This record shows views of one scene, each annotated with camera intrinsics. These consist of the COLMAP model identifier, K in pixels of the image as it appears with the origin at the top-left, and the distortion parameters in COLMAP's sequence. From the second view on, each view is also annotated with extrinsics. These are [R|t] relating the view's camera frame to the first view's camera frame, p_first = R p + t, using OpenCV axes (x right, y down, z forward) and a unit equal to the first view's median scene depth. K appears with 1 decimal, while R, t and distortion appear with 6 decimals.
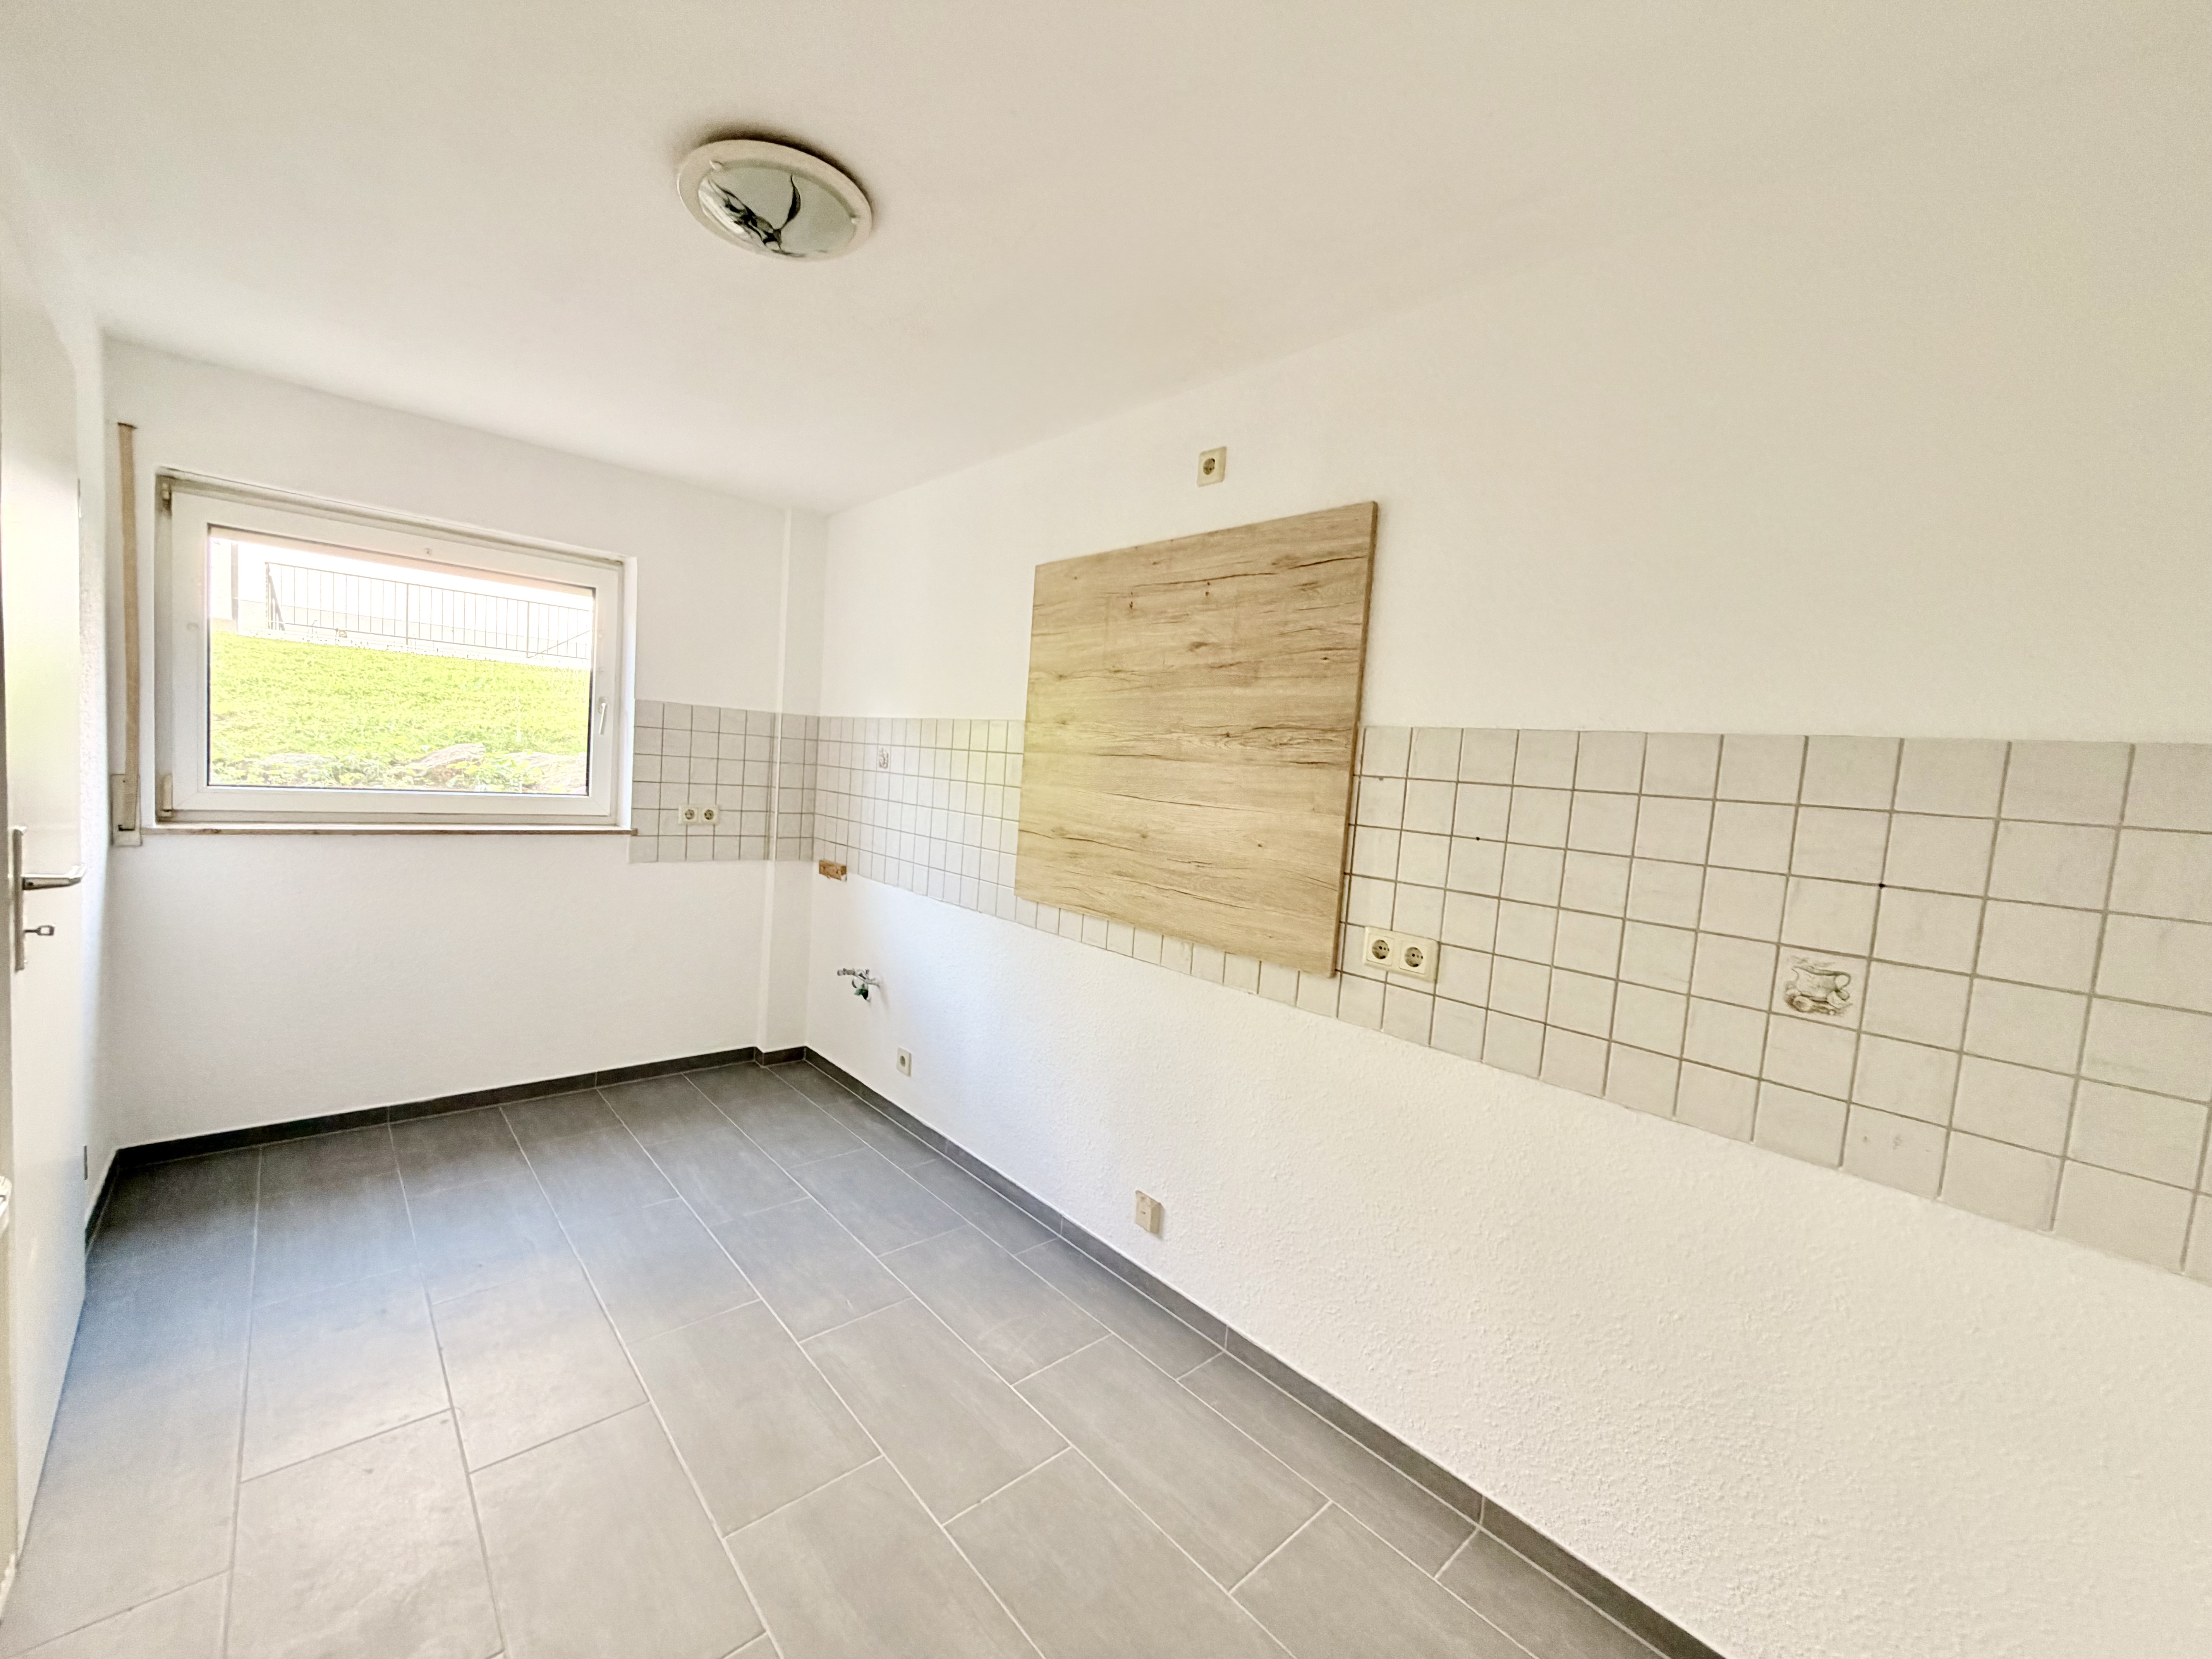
lens RADIAL K [[886.3, 0, 1102.7], [0, 886.3, 831.7], [0, 0, 1]] dist [0.000031, 0.000810]
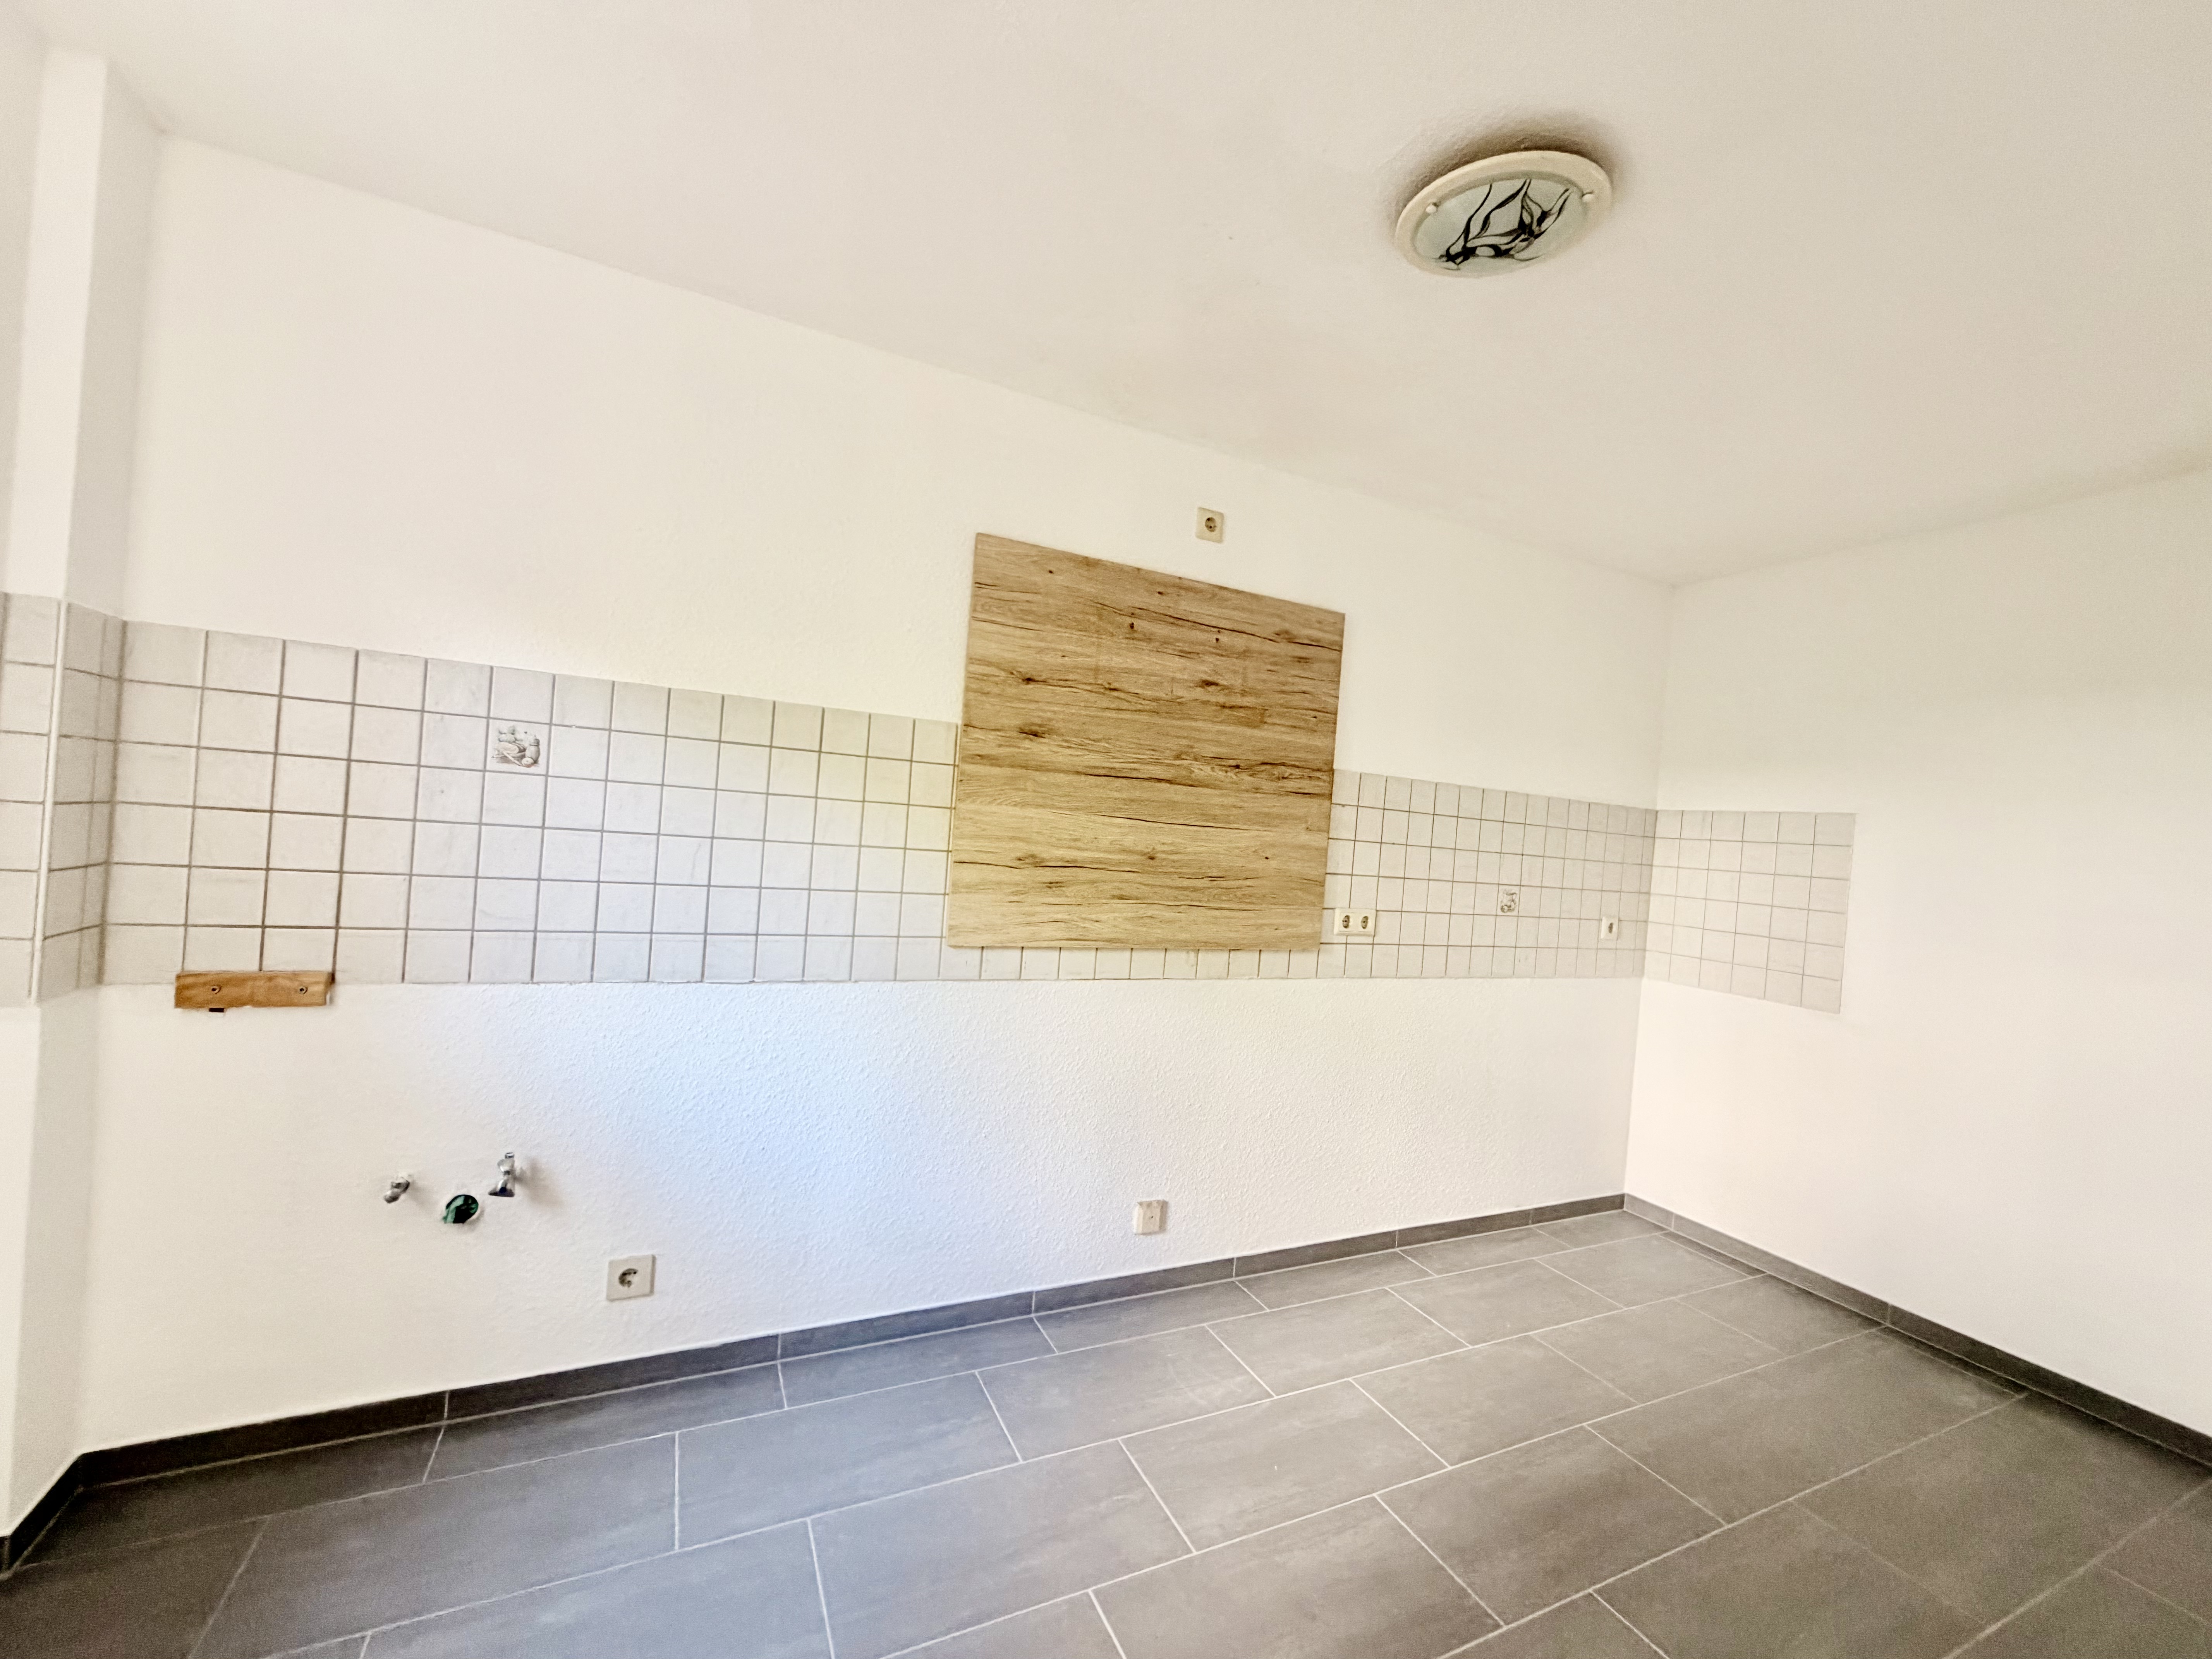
lens RADIAL K [[886.3, 0, 1102.7], [0, 886.3, 831.7], [0, 0, 1]] dist [0.000031, 0.000810]
pose [[0.288027, -0.053153, 0.956146, -0.999429], [0.017572, 0.998584, 0.050219, -0.081613], [-0.957461, 0.002337, 0.288553, 0.798591]]
